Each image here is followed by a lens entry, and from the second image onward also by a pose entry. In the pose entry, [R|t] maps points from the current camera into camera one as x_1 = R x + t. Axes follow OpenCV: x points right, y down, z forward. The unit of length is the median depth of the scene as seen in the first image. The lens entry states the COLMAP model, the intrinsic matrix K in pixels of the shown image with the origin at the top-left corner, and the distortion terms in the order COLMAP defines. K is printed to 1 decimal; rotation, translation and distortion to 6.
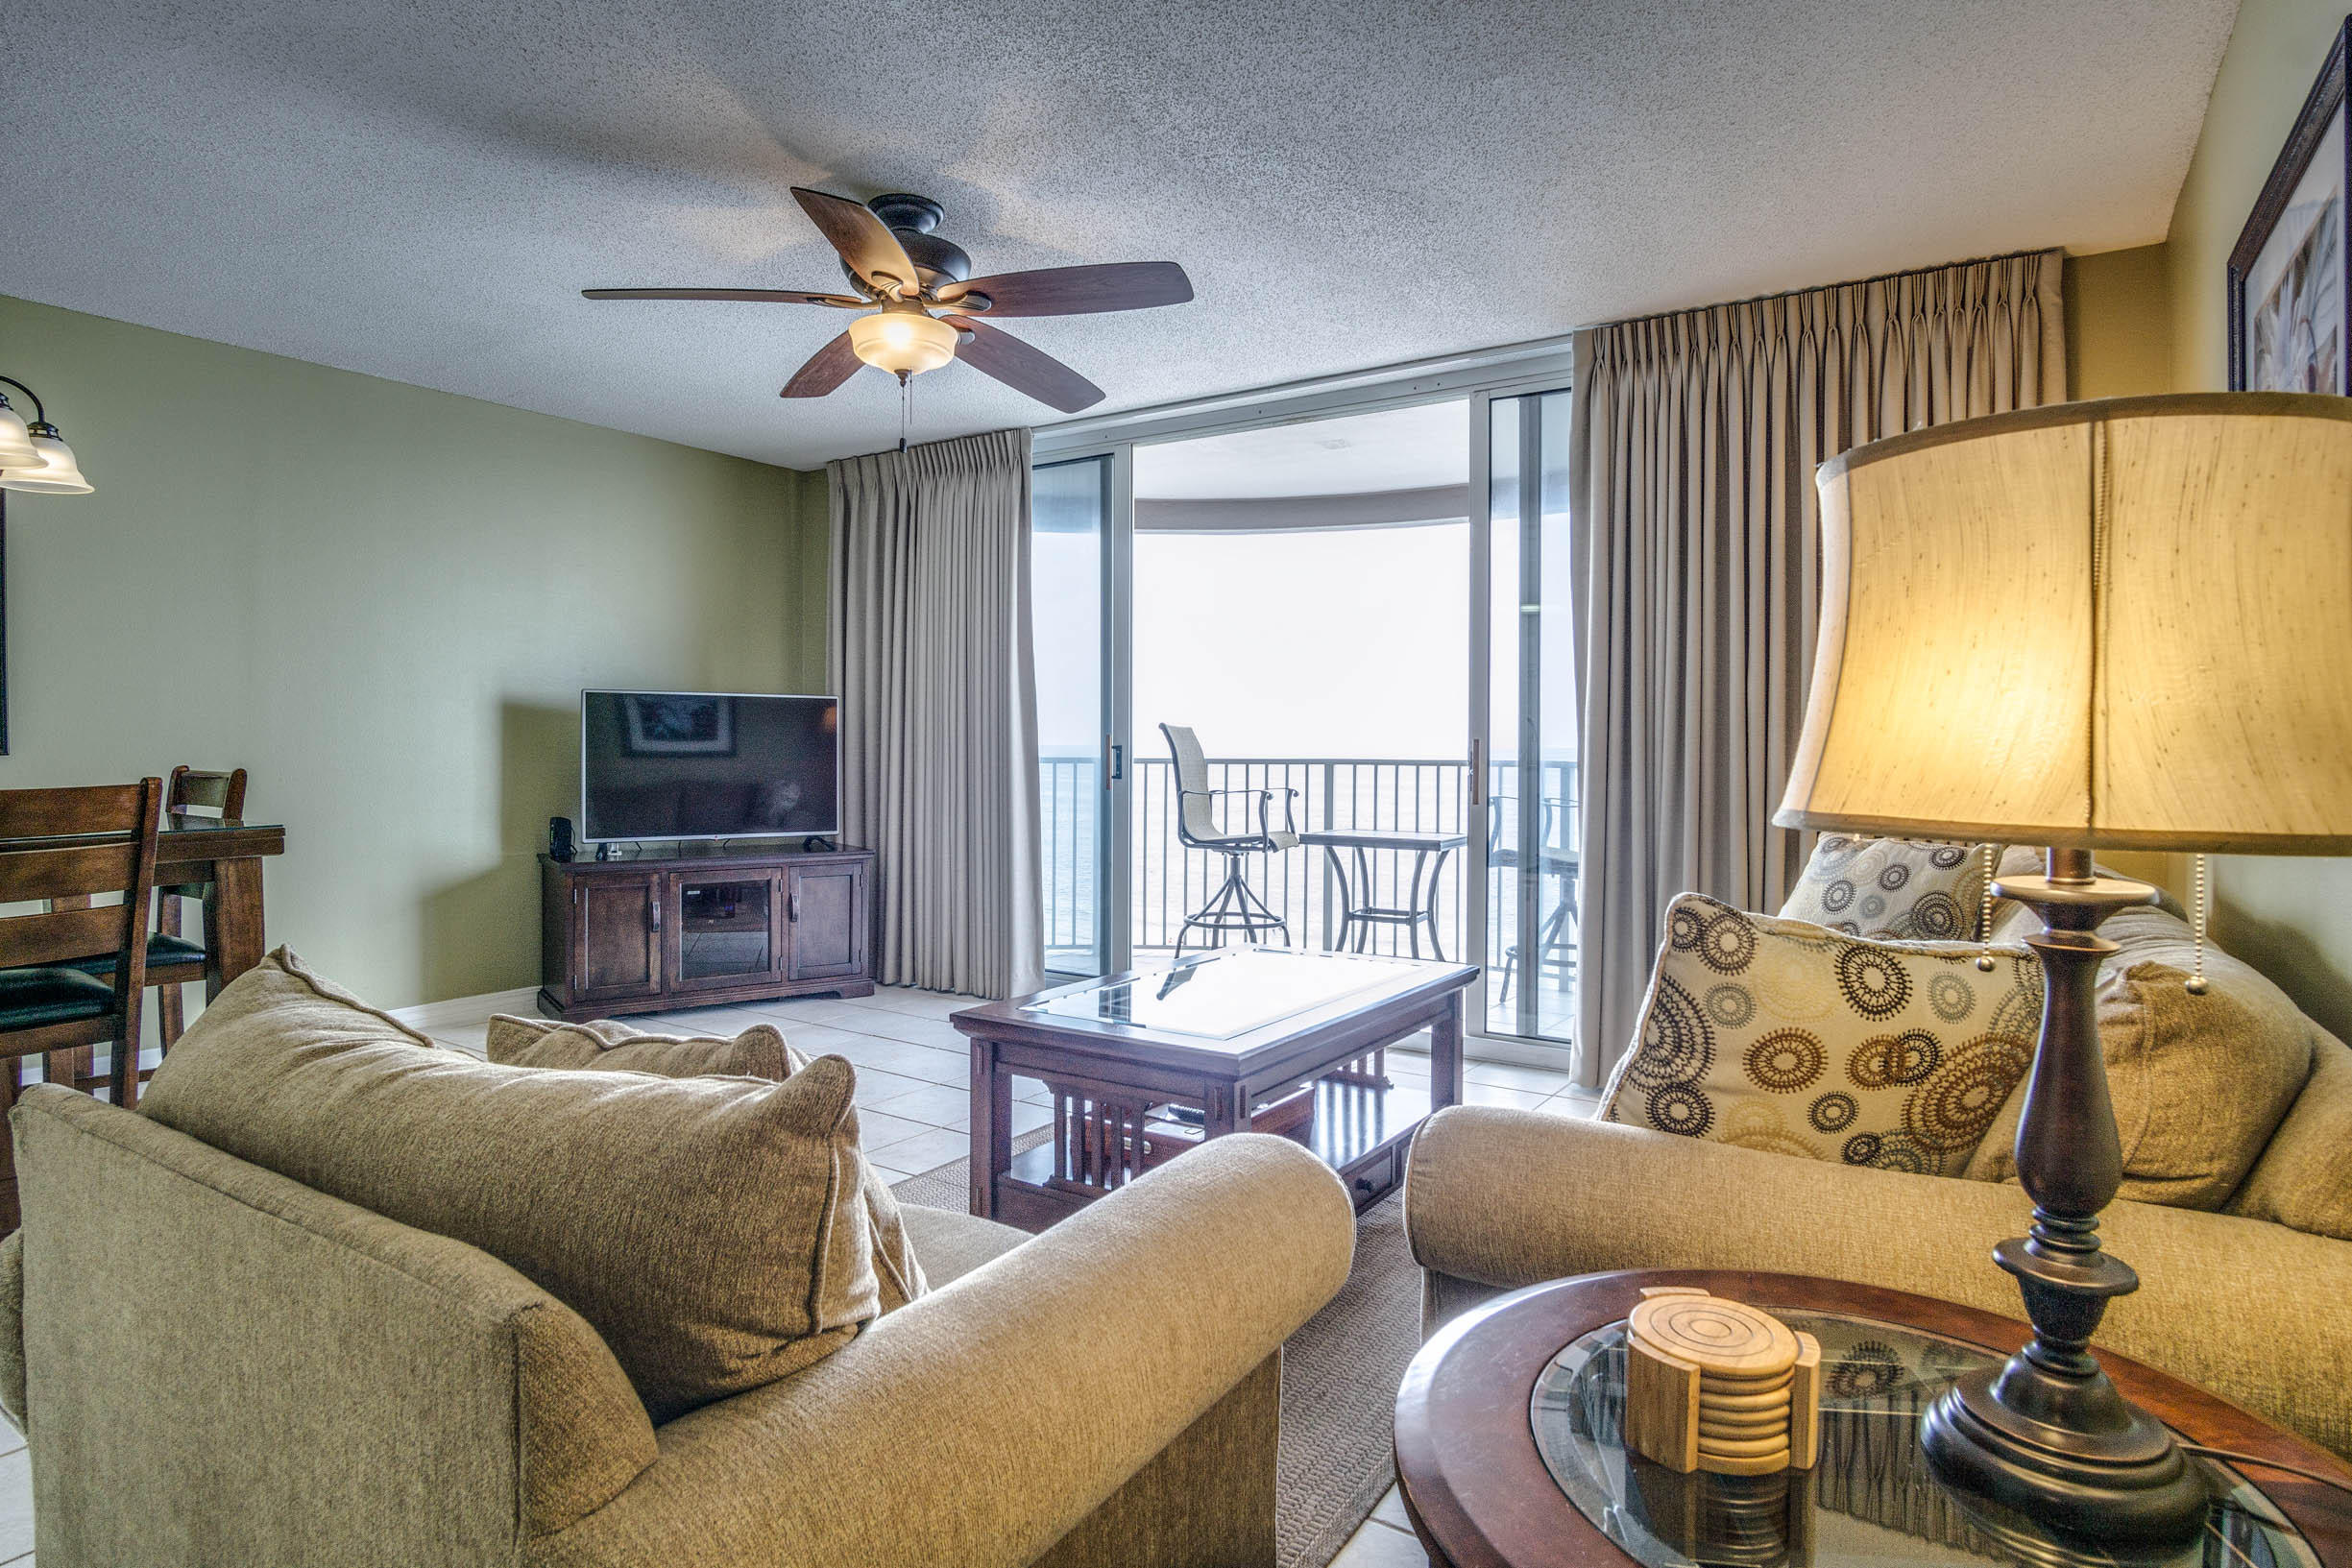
lens RADIAL K [[1261.9, 0, 1145.7], [0, 1261.9, 776.0], [0, 0, 1]] dist [-0.034721, 0.009842]
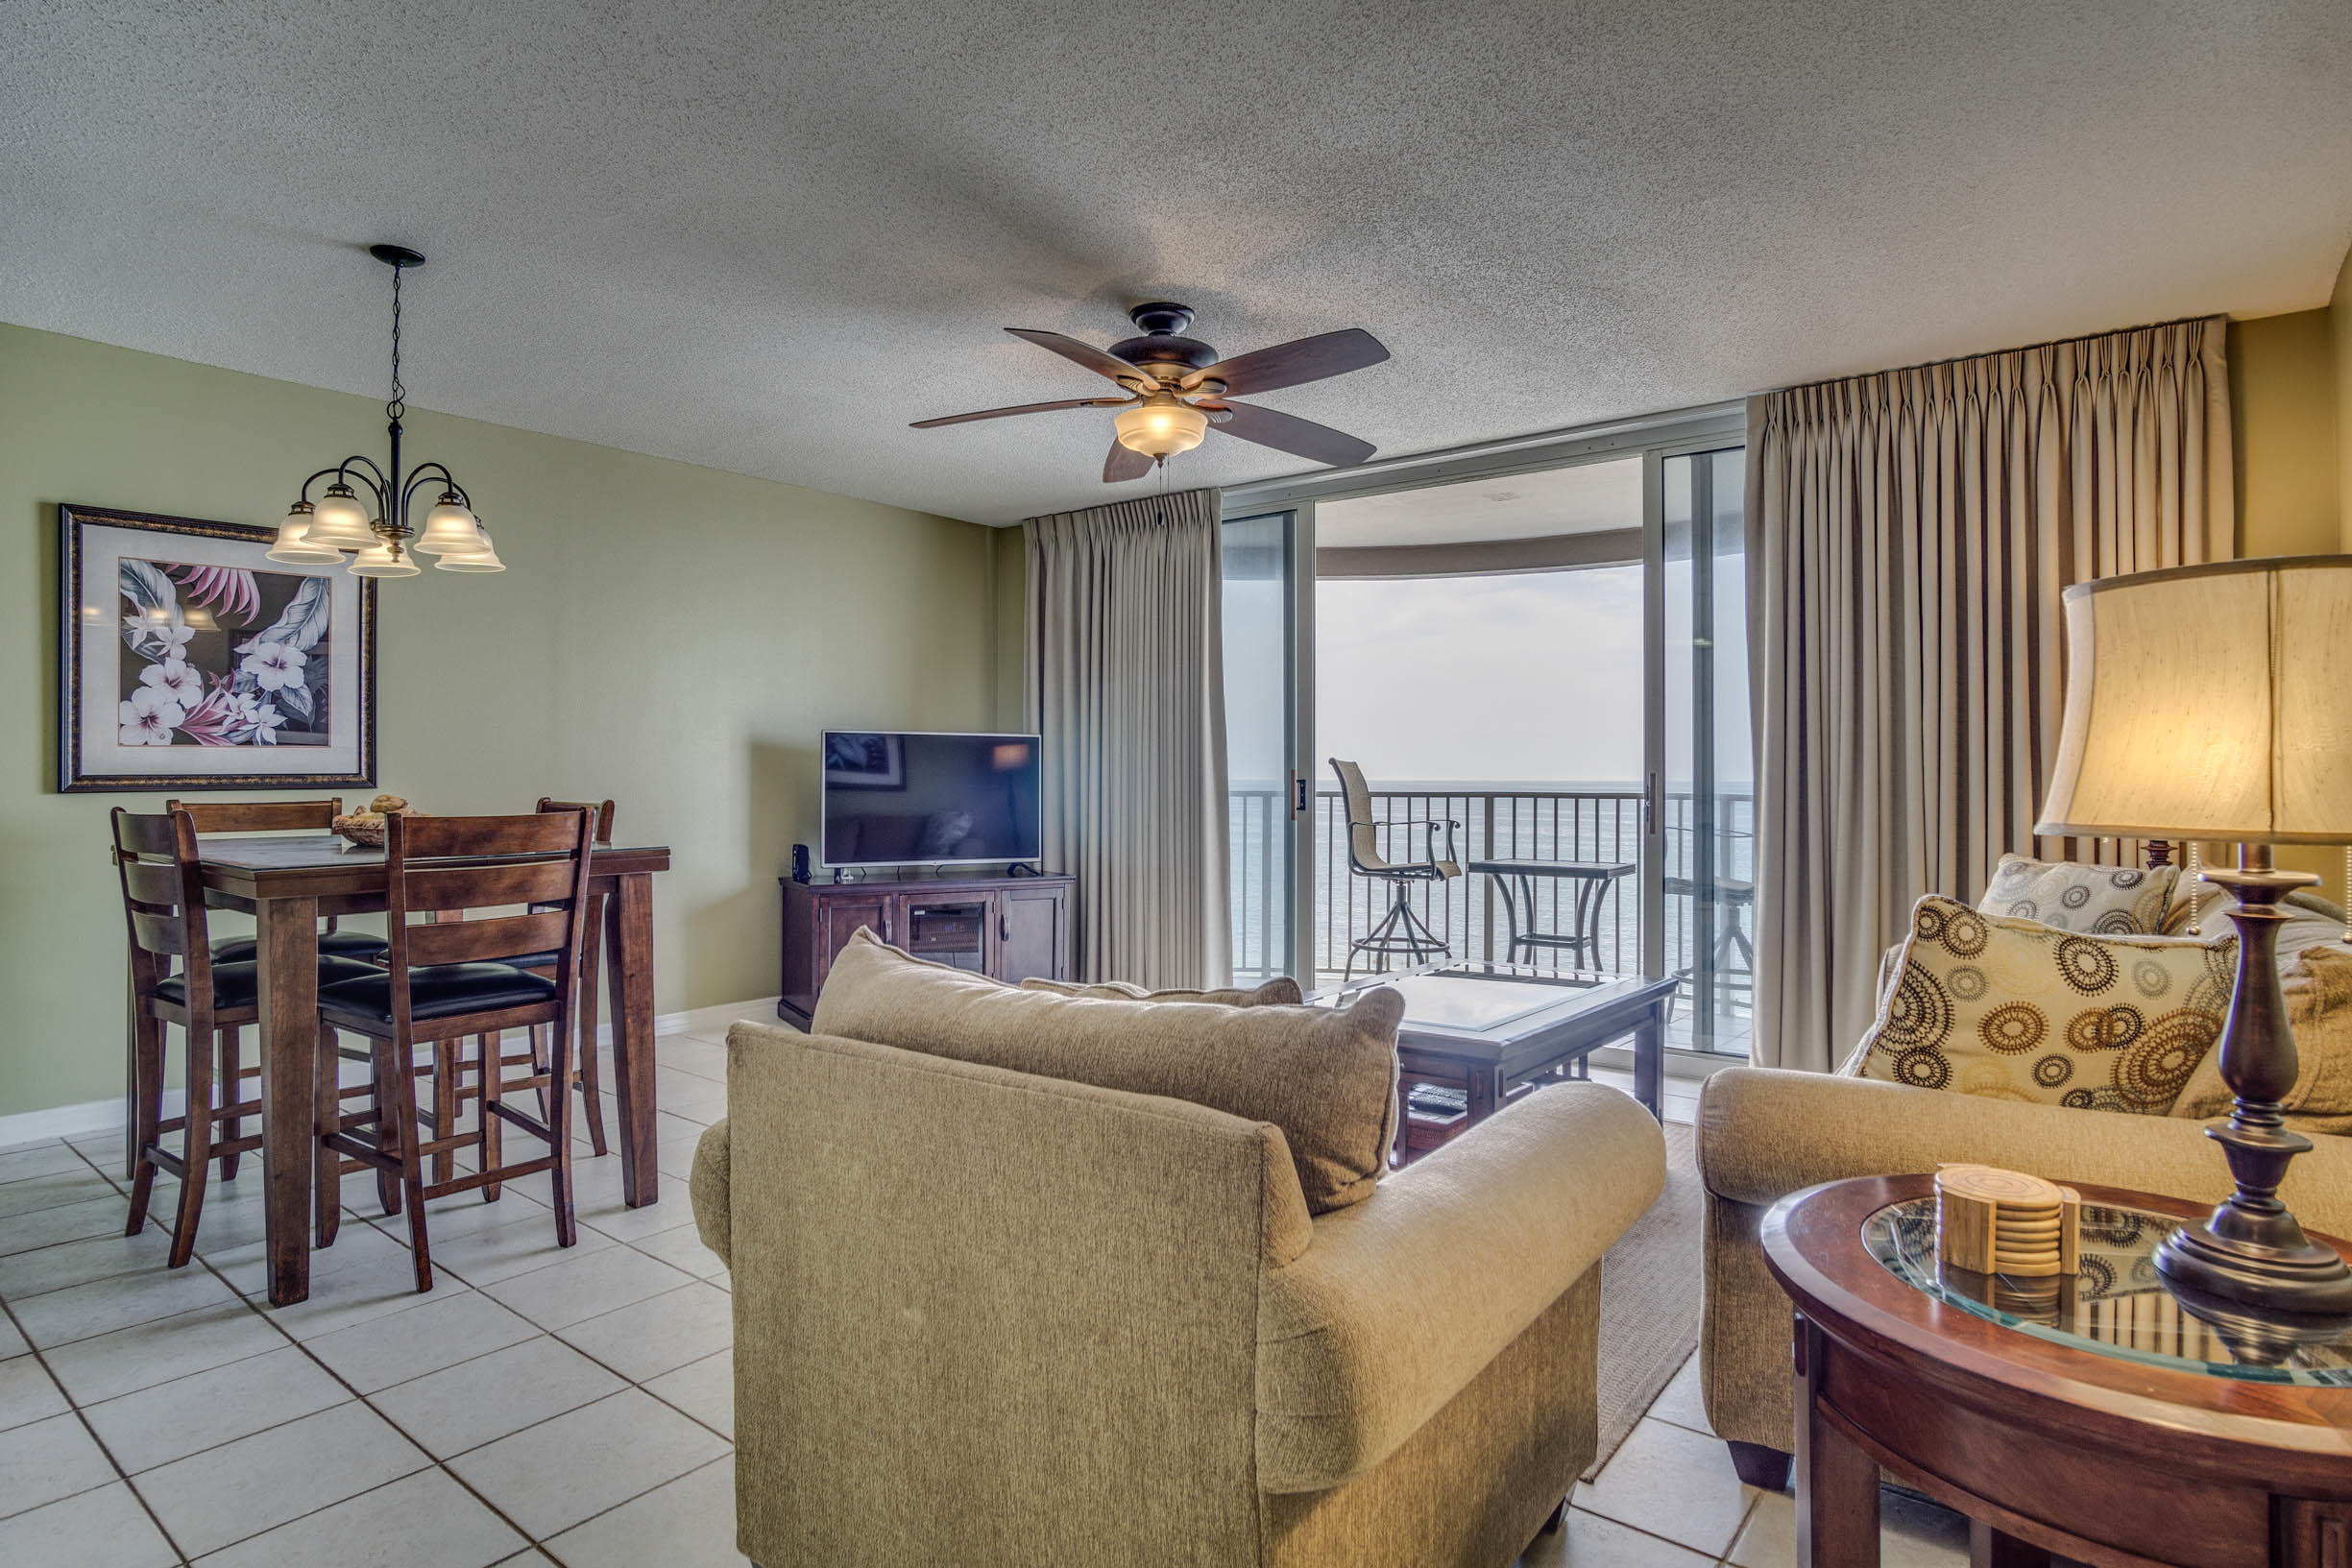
lens RADIAL K [[1274.2, 0, 1133.6], [0, 1274.2, 781.5], [0, 0, 1]] dist [-0.036512, 0.011260]
pose [[0.996522, -0.001471, -0.083320, -0.150992], [-0.000389, 0.999751, -0.022306, 0.004050], [0.083332, 0.022261, 0.996273, -0.192548]]
